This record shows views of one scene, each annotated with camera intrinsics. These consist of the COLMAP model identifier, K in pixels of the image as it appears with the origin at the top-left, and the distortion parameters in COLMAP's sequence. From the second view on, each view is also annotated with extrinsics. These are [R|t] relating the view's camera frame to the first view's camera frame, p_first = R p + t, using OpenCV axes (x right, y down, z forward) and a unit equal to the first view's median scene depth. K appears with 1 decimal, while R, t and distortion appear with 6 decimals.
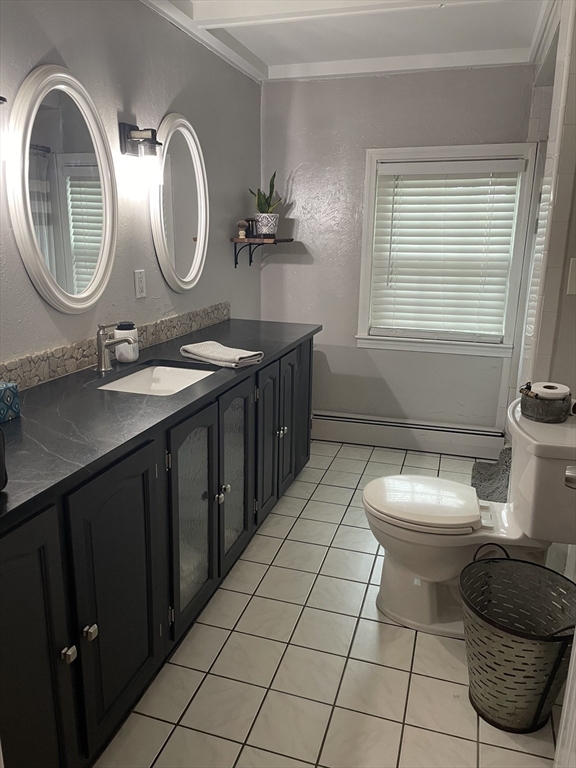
lens RADIAL K [[583.3, 0, 285.2], [0, 583.3, 385.6], [0, 0, 1]] dist [0.059715, -0.061727]
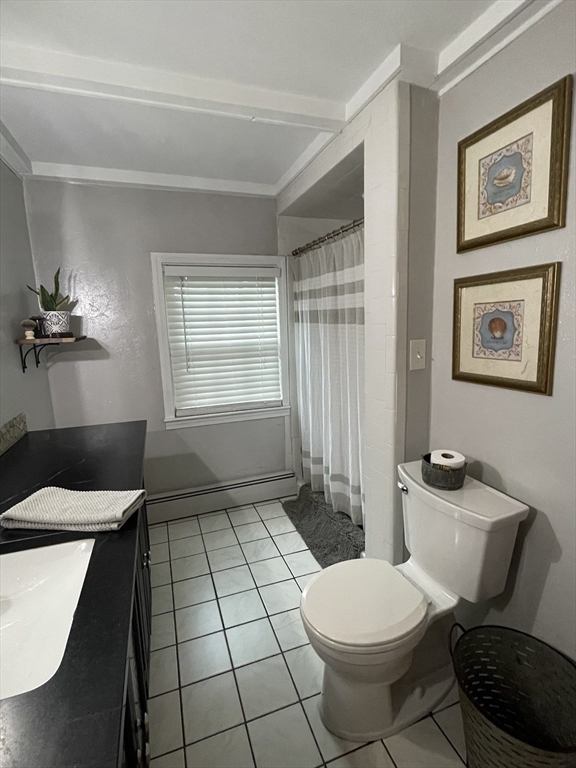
lens RADIAL K [[376.1, 0, 290.3], [0, 376.1, 384.1], [0, 0, 1]] dist [-0.003568, 0.000274]
pose [[0.794670, -0.136326, 0.591536, -0.099909], [0.191609, 0.980971, -0.031332, -0.088594], [-0.576008, 0.138242, 0.805670, 0.314840]]
